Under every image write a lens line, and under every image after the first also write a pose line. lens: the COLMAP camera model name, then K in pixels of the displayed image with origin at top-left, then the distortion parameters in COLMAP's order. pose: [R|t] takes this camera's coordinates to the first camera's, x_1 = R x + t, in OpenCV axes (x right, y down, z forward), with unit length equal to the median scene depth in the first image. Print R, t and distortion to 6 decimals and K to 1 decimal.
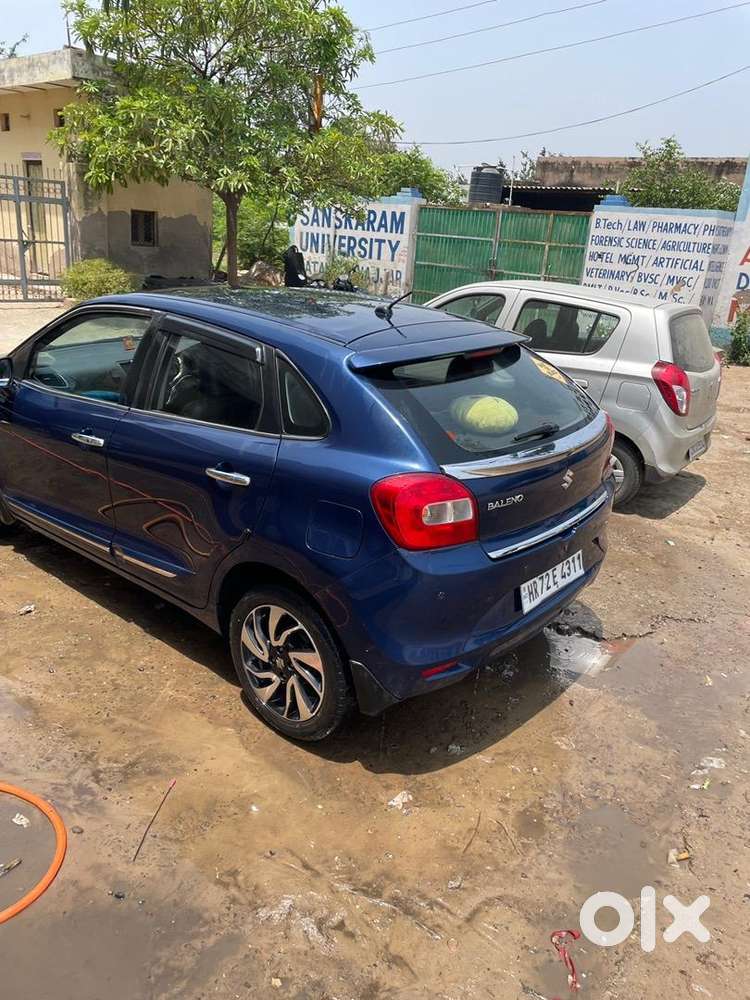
lens RADIAL K [[757.2, 0, 390.5], [0, 757.2, 492.3], [0, 0, 1]] dist [0.080032, -0.102966]
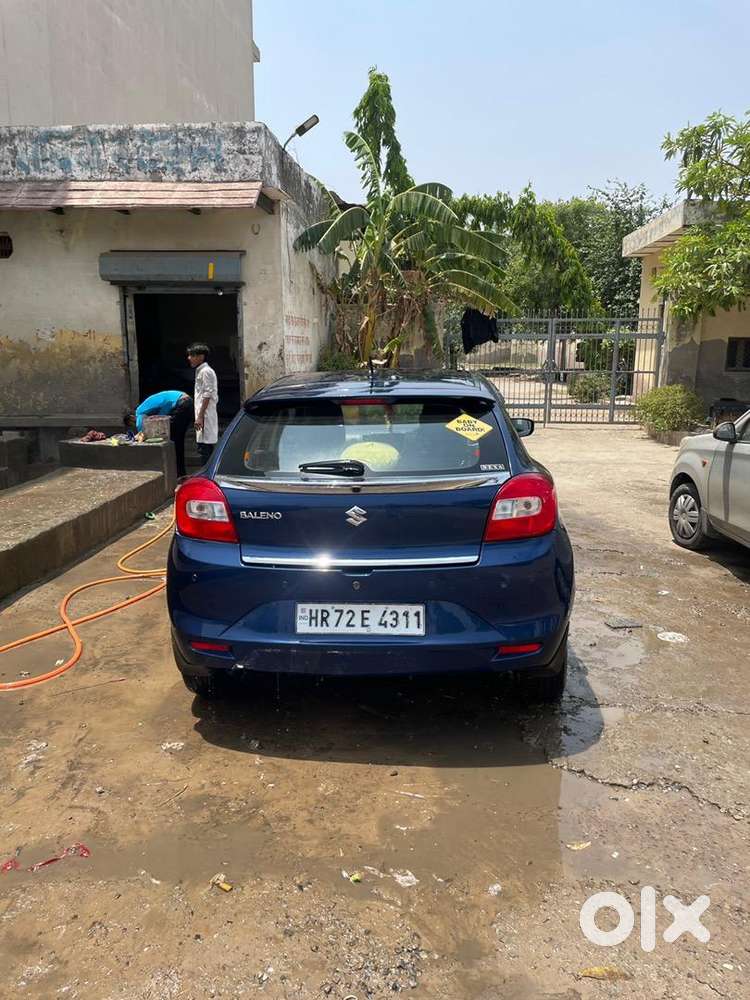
lens RADIAL K [[756.8, 0, 370.8], [0, 756.8, 493.8], [0, 0, 1]] dist [0.072493, -0.088750]
pose [[0.567170, 0.080295, -0.819678, 1.001439], [-0.227750, 0.971718, -0.062401, 0.012450], [0.791485, 0.222073, 0.569416, 0.399587]]
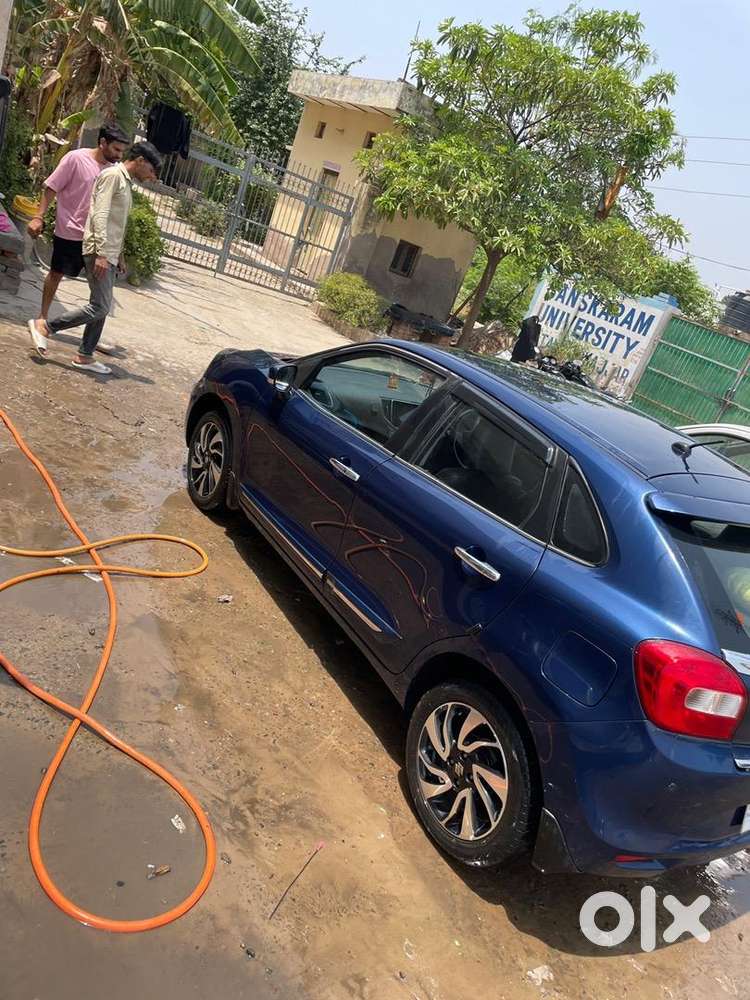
lens RADIAL K [[756.8, 0, 386.0], [0, 756.8, 495.3], [0, 0, 1]] dist [0.072493, -0.088750]
pose [[0.919233, 0.343872, -0.191738, -0.150504], [-0.354849, 0.934587, -0.025088, -0.033424], [0.170569, 0.091100, 0.981125, 0.024928]]
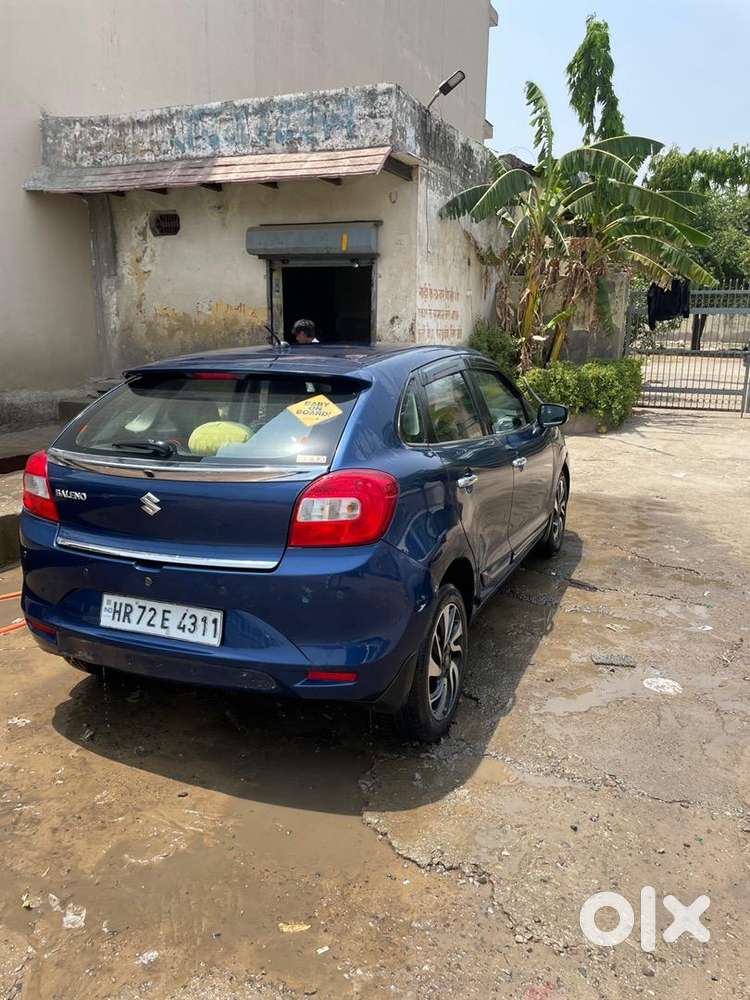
lens RADIAL K [[756.8, 0, 383.2], [0, 756.8, 496.7], [0, 0, 1]] dist [0.072493, -0.088750]
pose [[0.290513, 0.141353, -0.946373, 1.093566], [-0.300783, 0.952385, 0.049918, -0.143807], [0.908368, 0.270151, 0.319197, 0.893482]]
